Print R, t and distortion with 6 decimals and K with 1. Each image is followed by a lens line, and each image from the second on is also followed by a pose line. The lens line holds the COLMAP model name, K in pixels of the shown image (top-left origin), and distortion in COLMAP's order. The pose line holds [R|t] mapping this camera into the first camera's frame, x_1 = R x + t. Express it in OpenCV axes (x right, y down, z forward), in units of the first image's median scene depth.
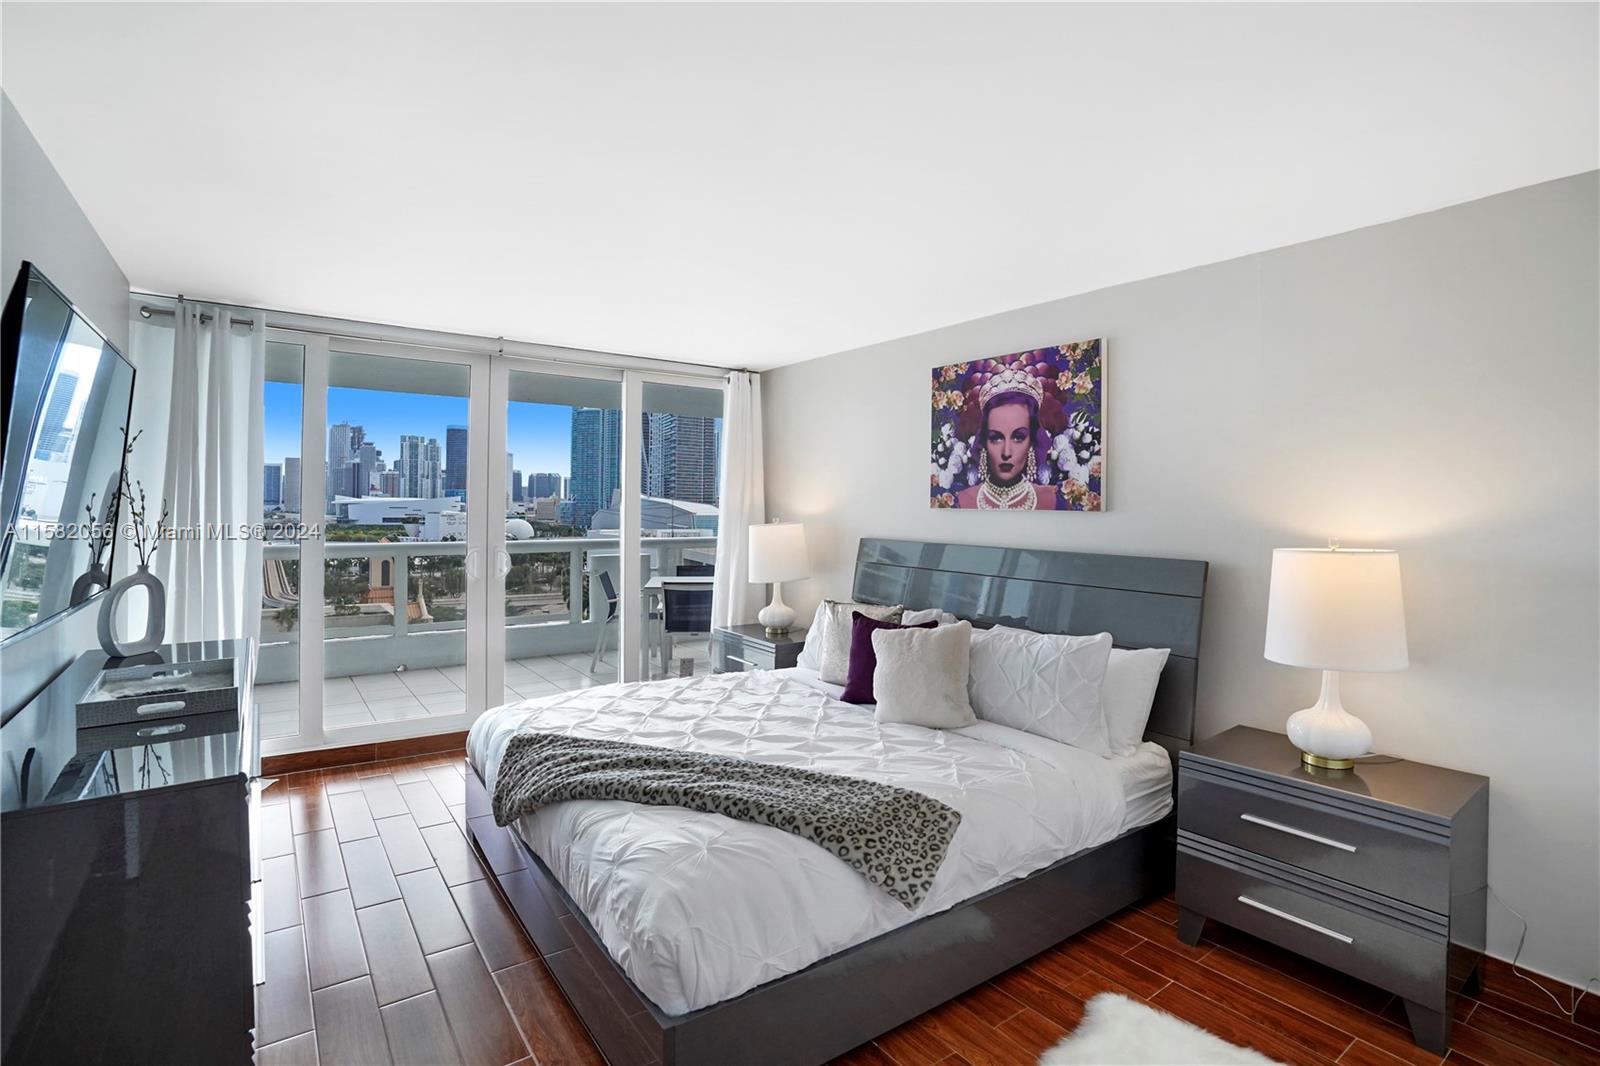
lens RADIAL K [[739.2, 0, 799.5], [0, 739.2, 521.4], [0, 0, 1]] dist [-0.010007, 0.002925]
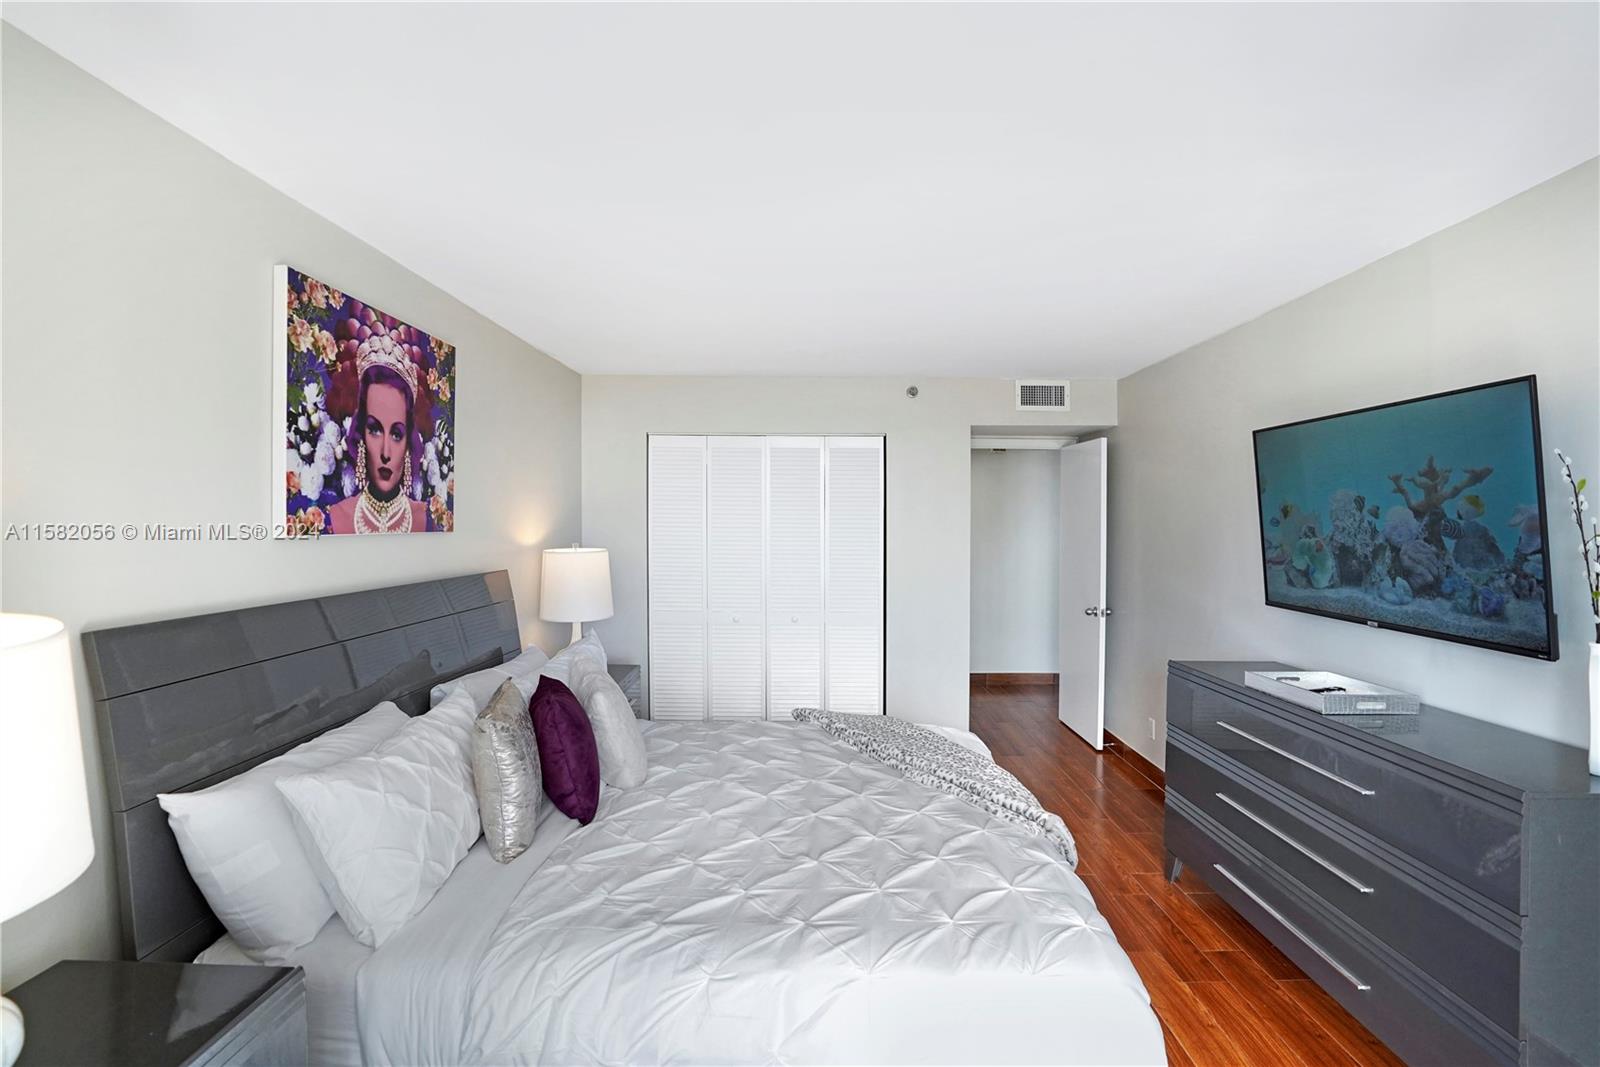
lens RADIAL K [[739.2, 0, 801.4], [0, 739.2, 526.9], [0, 0, 1]] dist [-0.010007, 0.002925]
pose [[-0.774541, -0.023143, 0.632101, -0.463400], [-0.002362, 0.999429, 0.033697, -0.045801], [-0.632520, 0.024607, -0.774153, 1.264784]]
